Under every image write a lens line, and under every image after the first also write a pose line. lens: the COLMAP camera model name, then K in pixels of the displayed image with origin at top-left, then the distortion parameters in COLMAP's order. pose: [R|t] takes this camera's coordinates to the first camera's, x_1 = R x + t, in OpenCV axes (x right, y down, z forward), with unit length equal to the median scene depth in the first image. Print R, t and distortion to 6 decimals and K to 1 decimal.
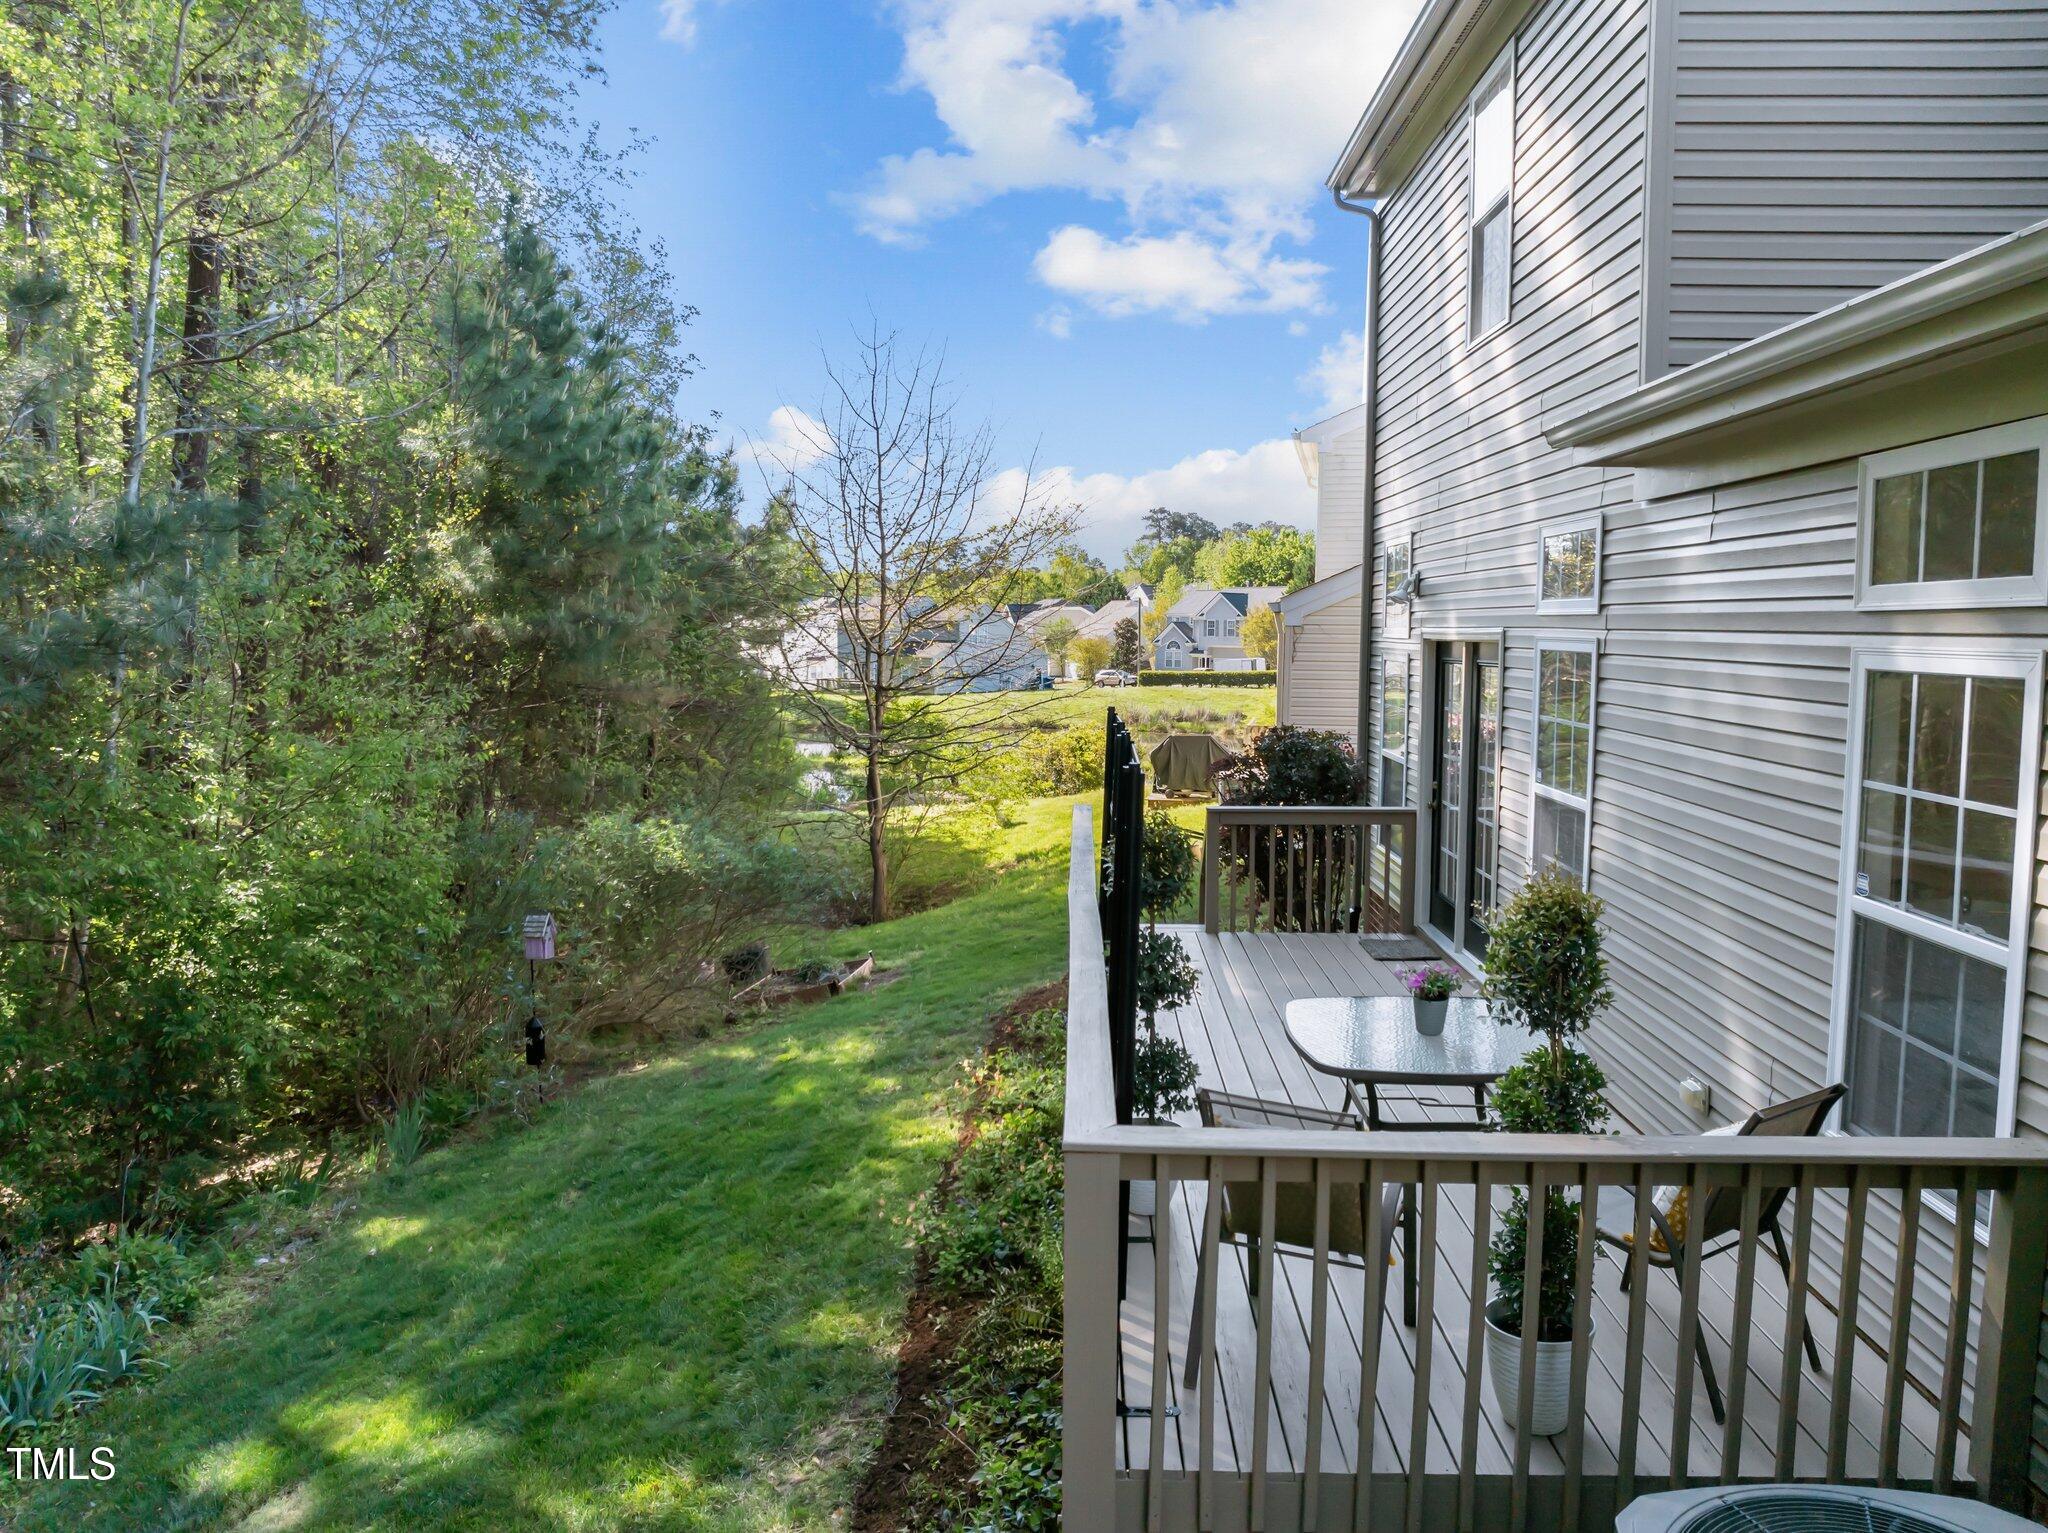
lens RADIAL K [[1477.6, 0, 1028.8], [0, 1477.6, 761.5], [0, 0, 1]] dist [-0.033042, -0.000911]
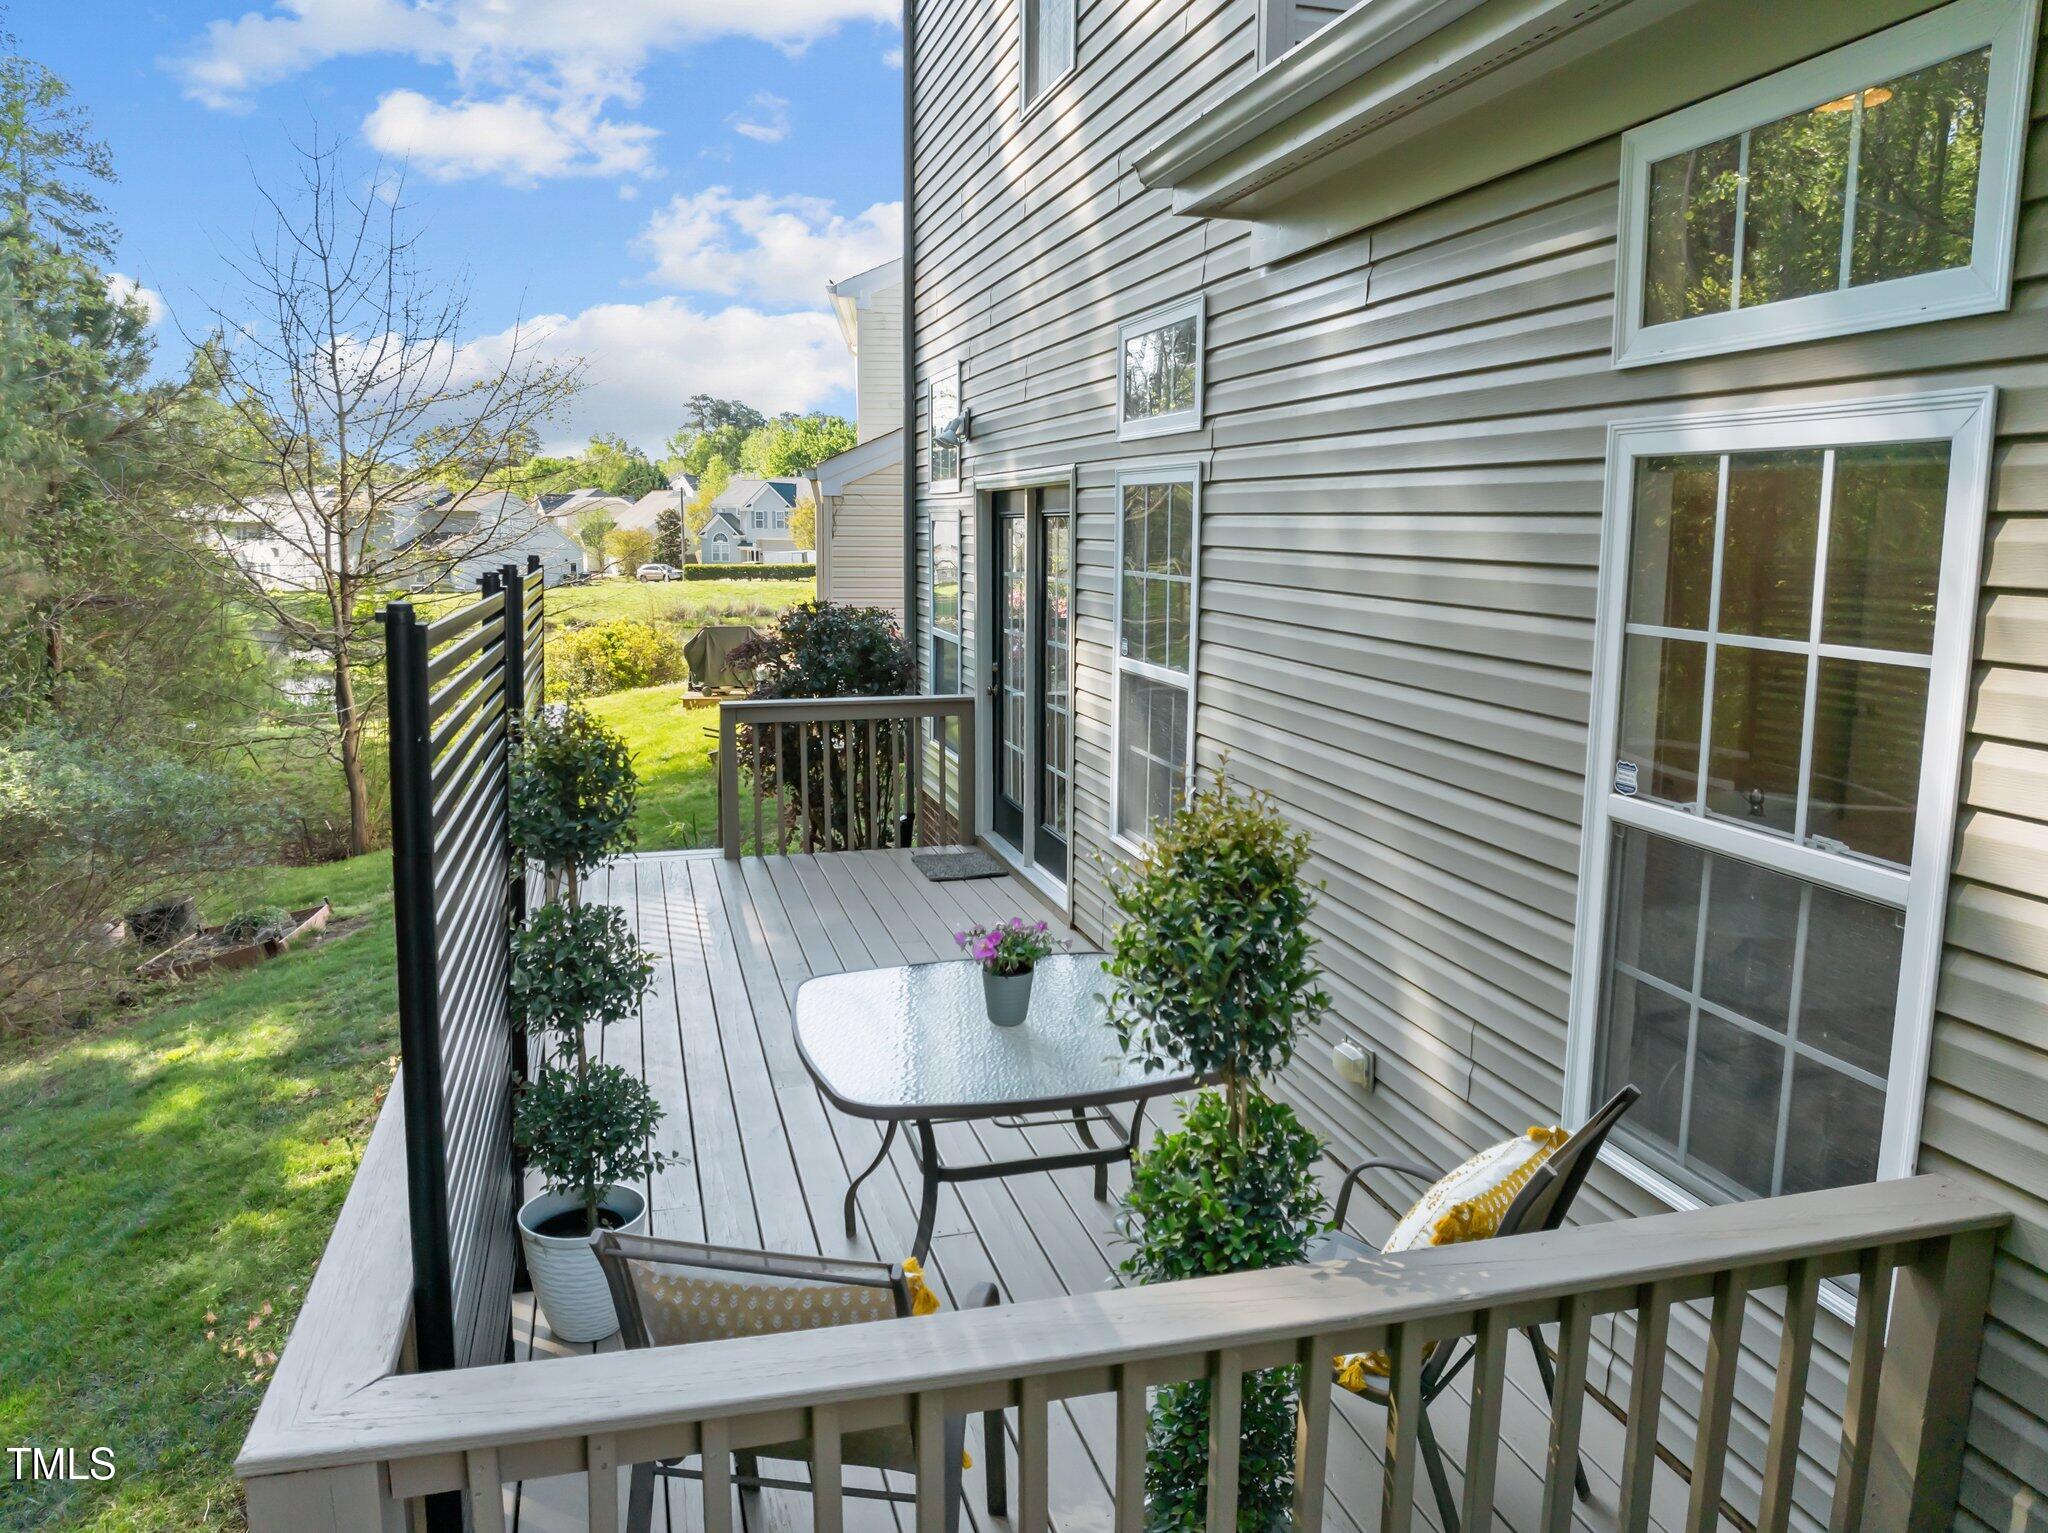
lens RADIAL K [[1477.6, 0, 1028.8], [0, 1477.6, 761.5], [0, 0, 1]] dist [-0.033042, -0.000911]
pose [[0.955886, -0.045891, 0.290131, 0.048272], [0.025640, 0.996986, 0.073223, 0.008682], [-0.292616, -0.062554, 0.954182, 0.191032]]
